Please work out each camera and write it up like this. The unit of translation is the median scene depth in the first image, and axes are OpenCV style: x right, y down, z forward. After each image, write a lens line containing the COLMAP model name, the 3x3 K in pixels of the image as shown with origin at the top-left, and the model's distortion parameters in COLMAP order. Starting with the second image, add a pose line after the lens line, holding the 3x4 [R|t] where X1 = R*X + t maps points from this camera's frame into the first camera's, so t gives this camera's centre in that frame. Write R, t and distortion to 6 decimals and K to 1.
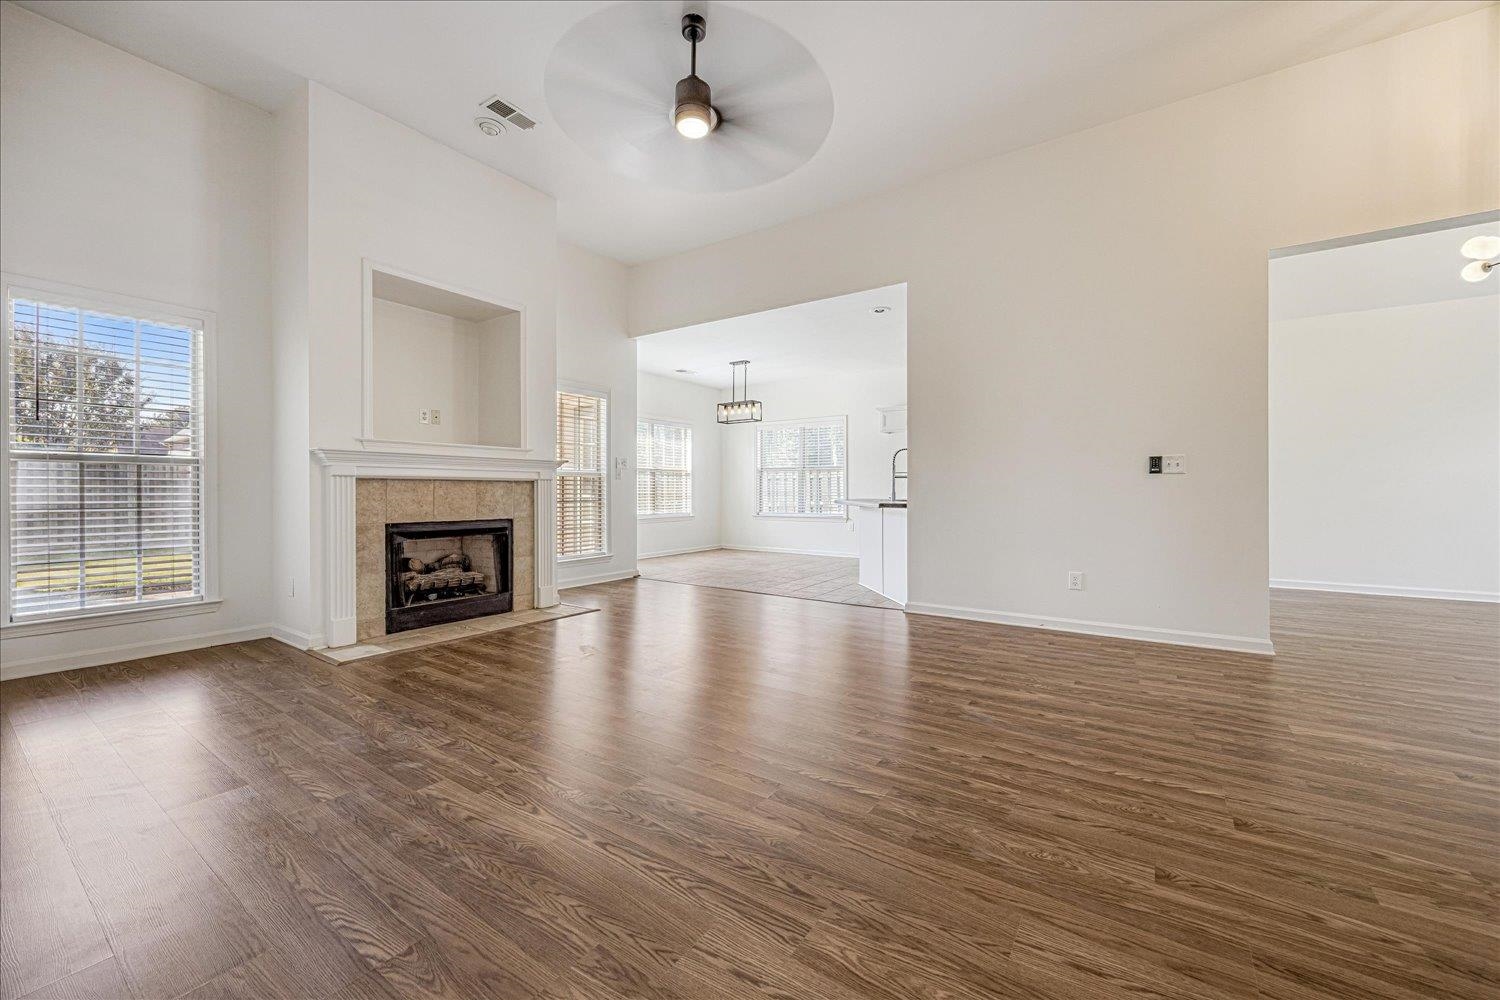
lens RADIAL K [[580.9, 0, 757.0], [0, 580.9, 495.1], [0, 0, 1]] dist [0.000881, -0.000042]
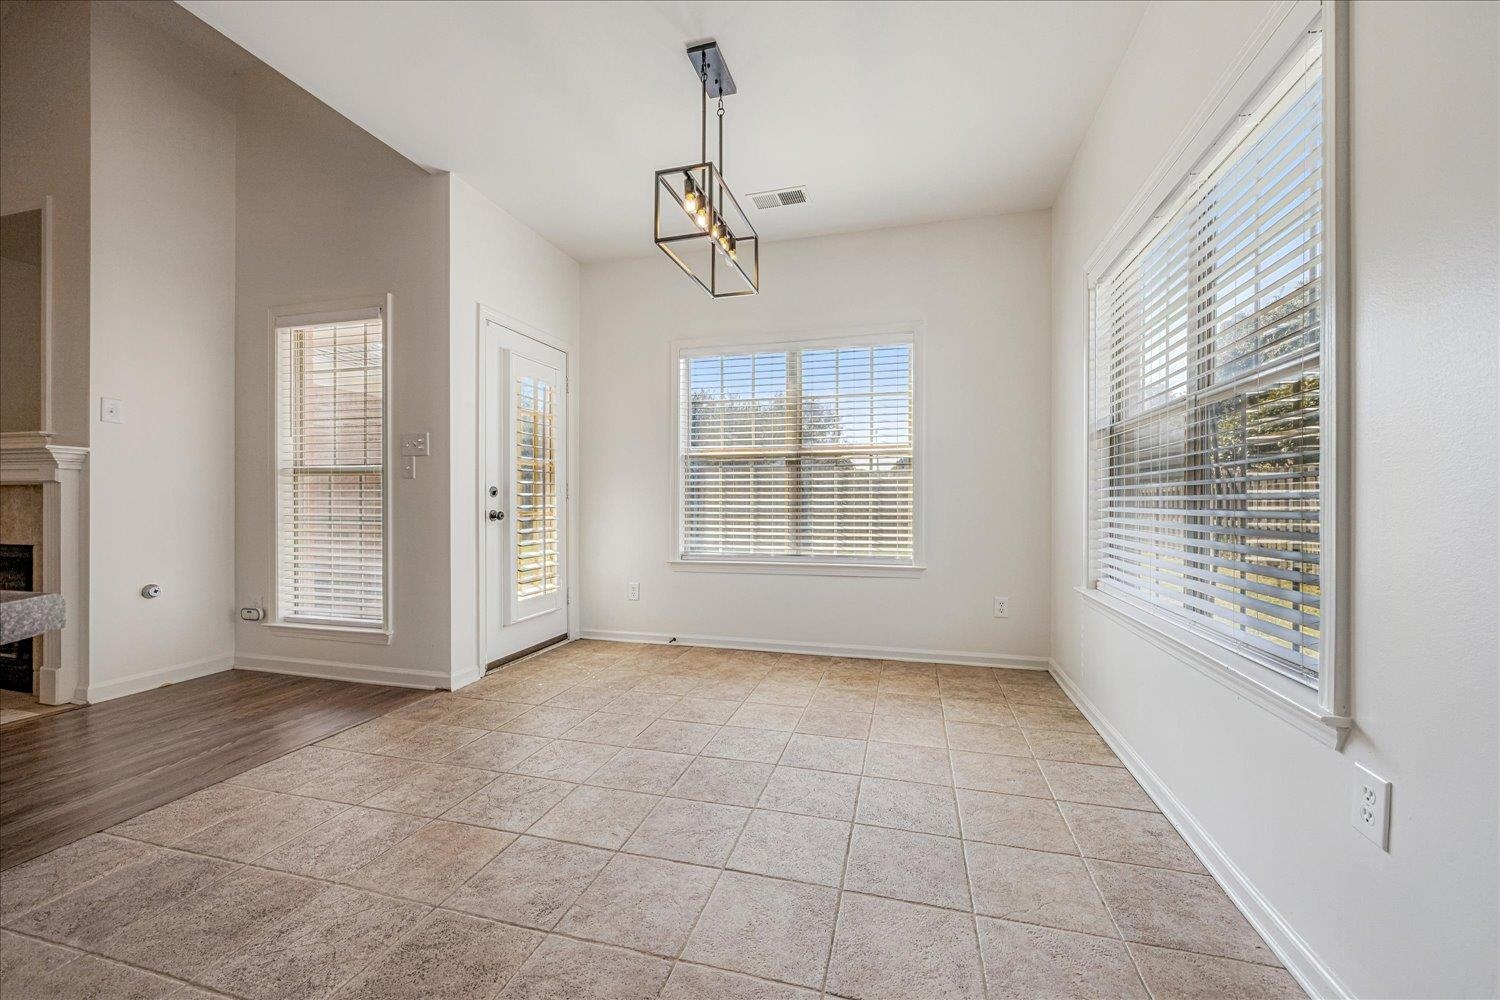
lens RADIAL K [[562.2, 0, 773.7], [0, 562.2, 505.5], [0, 0, 1]] dist [0.001285, 0.000103]
pose [[0.335879, 0.005897, -0.941887, 0.474171], [-0.006537, 0.999971, 0.003929, -0.012154], [0.941882, 0.004838, 0.335908, 1.761104]]
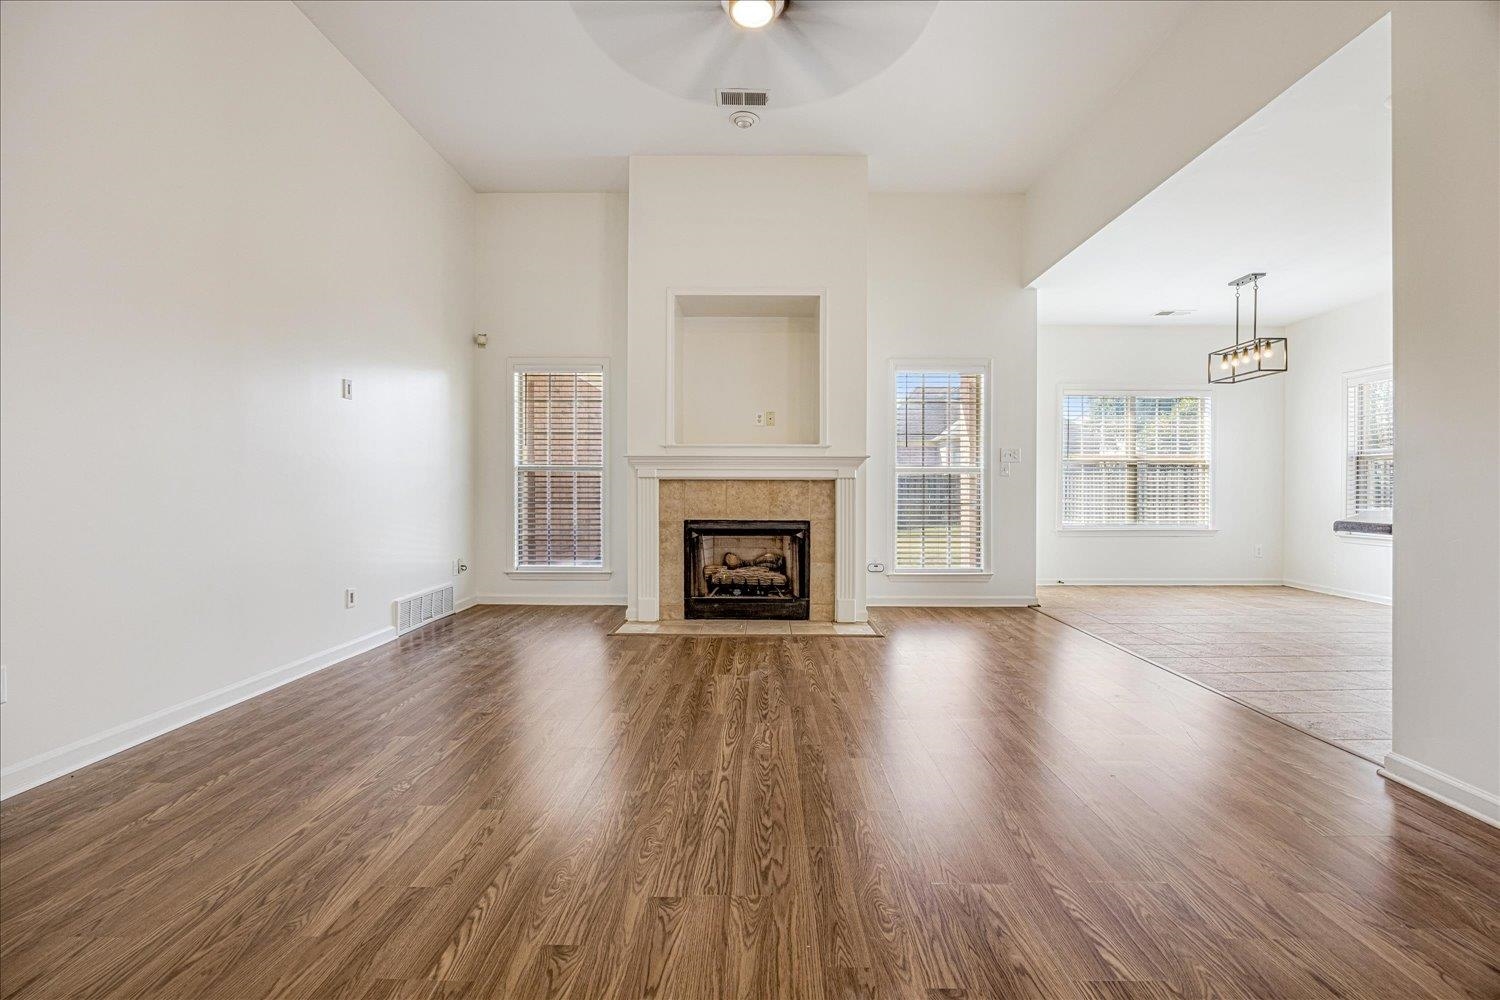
lens RADIAL K [[642.1, 0, 761.7], [0, 642.1, 497.4], [0, 0, 1]] dist [-0.012483, 0.000126]
pose [[0.563058, 0.012760, -0.826319, 0.438278], [-0.009736, 0.999914, 0.008807, -0.005898], [0.826360, 0.003087, 0.563134, 0.404263]]
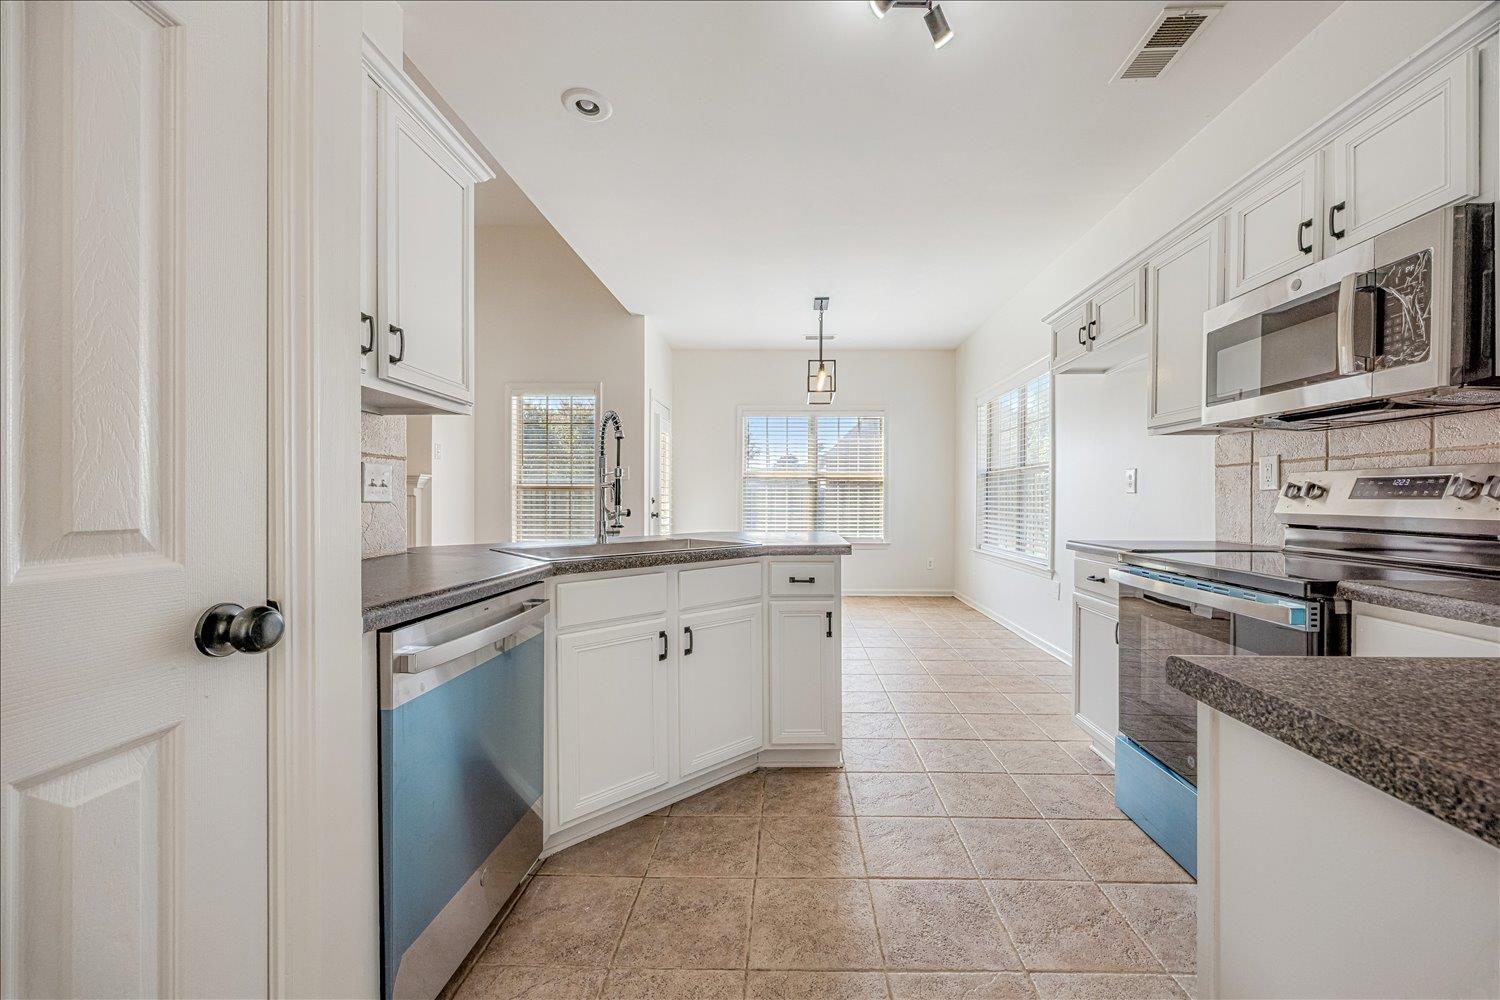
lens RADIAL K [[582.0, 0, 797.0], [0, 582.0, 503.9], [0, 0, 1]] dist [0.000359, -0.000004]
pose [[0.566806, 0.002541, -0.823847, 0.894599], [-0.005392, 0.999985, -0.000625, -0.019424], [0.823833, 0.004797, 0.566812, 1.173251]]
